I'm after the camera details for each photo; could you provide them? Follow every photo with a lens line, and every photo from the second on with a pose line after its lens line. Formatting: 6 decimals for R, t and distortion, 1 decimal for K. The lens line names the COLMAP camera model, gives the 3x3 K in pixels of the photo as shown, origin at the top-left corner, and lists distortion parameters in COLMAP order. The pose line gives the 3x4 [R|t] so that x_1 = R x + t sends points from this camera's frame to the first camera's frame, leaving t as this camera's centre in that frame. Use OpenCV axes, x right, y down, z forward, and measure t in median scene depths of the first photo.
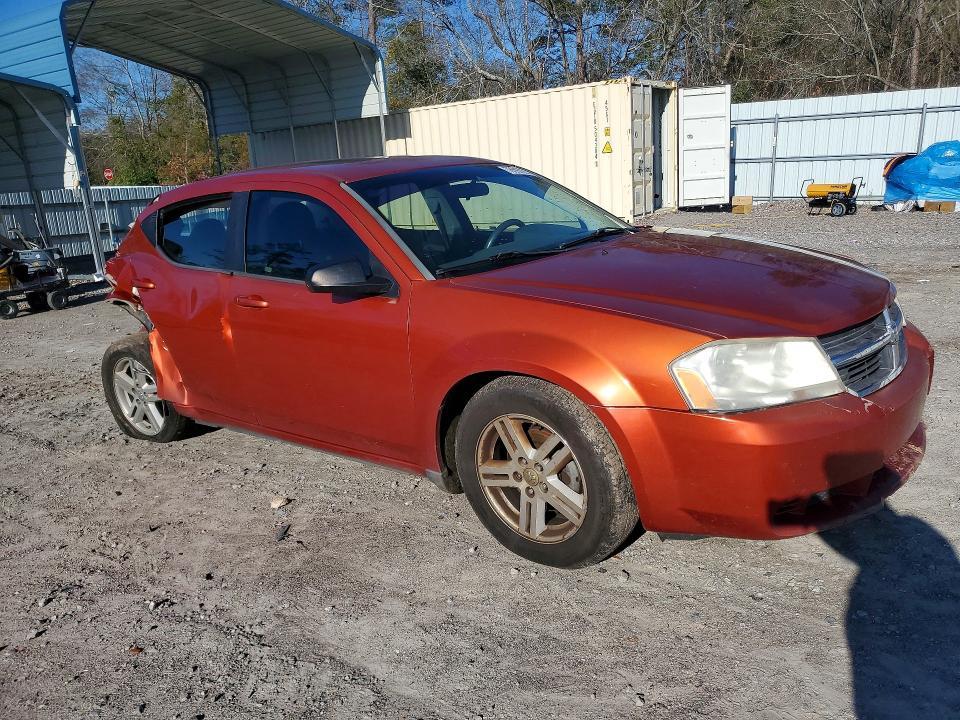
lens RADIAL K [[727.9, 0, 480.0], [0, 727.9, 360.0], [0, 0, 1]] dist [0.003015, 0.000323]
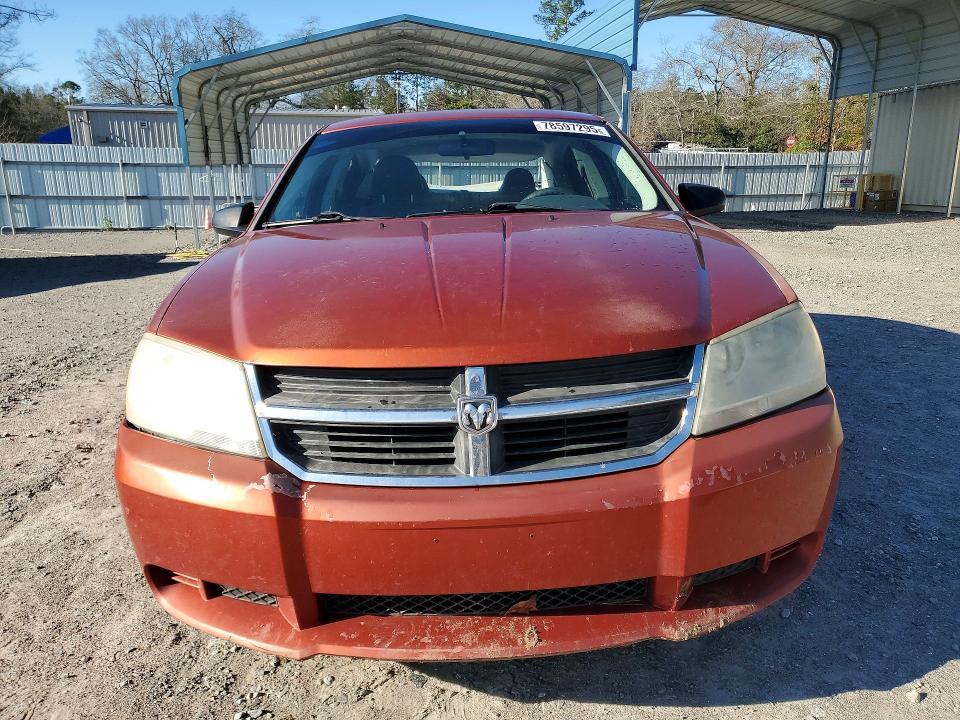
lens RADIAL K [[727.9, 0, 480.0], [0, 727.9, 360.0], [0, 0, 1]] dist [0.003015, 0.000323]
pose [[0.601385, 0.257912, -0.756186, 0.154591], [-0.222179, 0.963117, 0.151793, -0.031633], [0.767445, 0.076722, 0.636507, 0.100706]]
